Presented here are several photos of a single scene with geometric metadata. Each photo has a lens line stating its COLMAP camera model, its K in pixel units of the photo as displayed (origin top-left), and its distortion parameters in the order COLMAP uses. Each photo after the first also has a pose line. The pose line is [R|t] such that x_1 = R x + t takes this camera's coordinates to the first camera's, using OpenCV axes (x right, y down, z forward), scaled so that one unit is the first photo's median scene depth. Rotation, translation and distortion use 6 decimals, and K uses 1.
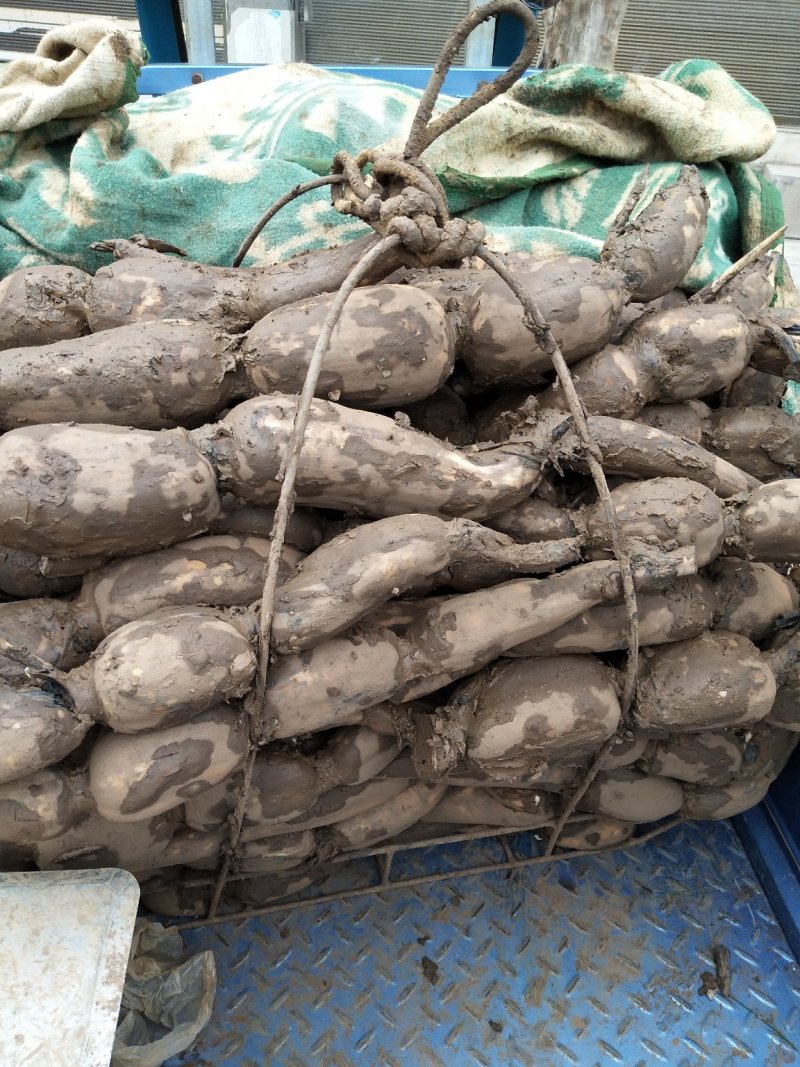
lens RADIAL K [[823.8, 0, 395.7], [0, 823.8, 529.8], [0, 0, 1]] dist [0.053791, -0.091550]
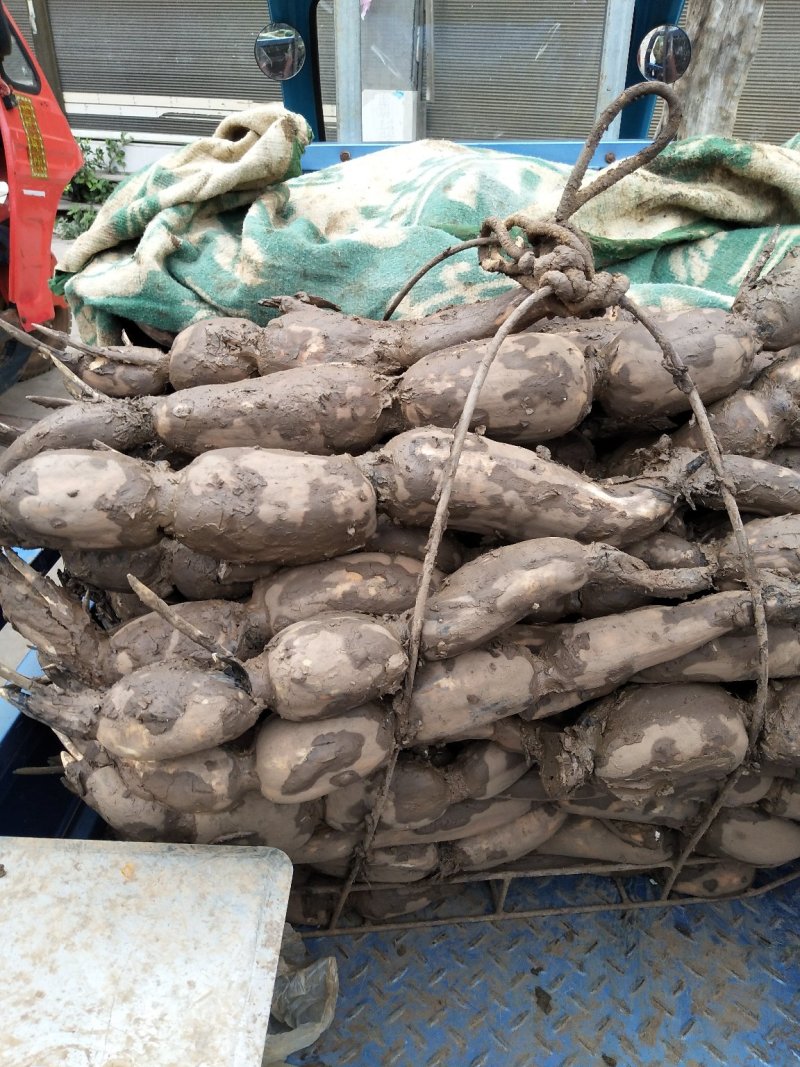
lens RADIAL K [[823.8, 0, 394.8], [0, 823.8, 526.5], [0, 0, 1]] dist [0.053791, -0.091550]
pose [[0.992040, 0.034157, -0.121199, -0.047728], [-0.043152, 0.996443, -0.072386, 0.047911], [0.118295, 0.077039, 0.989985, -0.091464]]
